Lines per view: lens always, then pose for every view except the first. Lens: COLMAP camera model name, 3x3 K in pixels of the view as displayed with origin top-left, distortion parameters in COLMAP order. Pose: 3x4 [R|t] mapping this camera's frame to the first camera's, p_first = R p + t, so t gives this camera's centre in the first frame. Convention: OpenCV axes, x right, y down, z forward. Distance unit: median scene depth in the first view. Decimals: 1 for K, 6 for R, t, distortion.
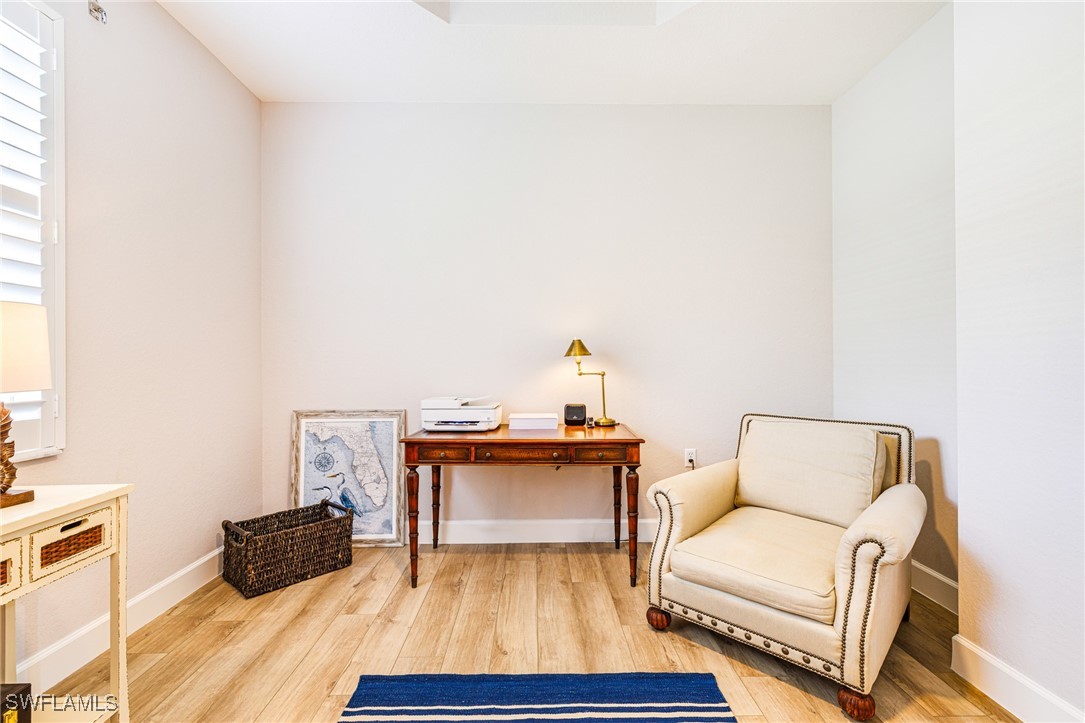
lens RADIAL K [[480.0, 0, 539.2], [0, 480.0, 361.9], [0, 0, 1]] dist [-0.002851, -0.000779]
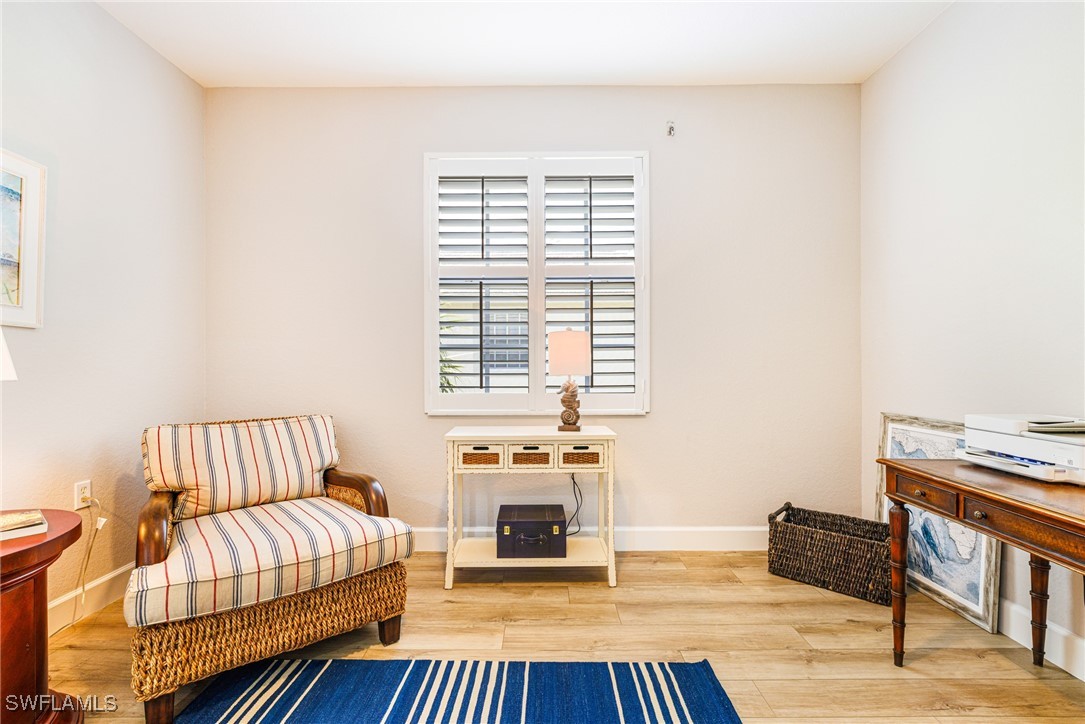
lens RADIAL K [[480.0, 0, 541.1], [0, 480.0, 362.4], [0, 0, 1]] dist [-0.002851, -0.000779]
pose [[-0.020663, 0.004246, -0.999777, 0.419070], [0.007270, 0.999965, 0.004096, 0.000234], [0.999760, -0.007184, -0.020693, 0.412641]]
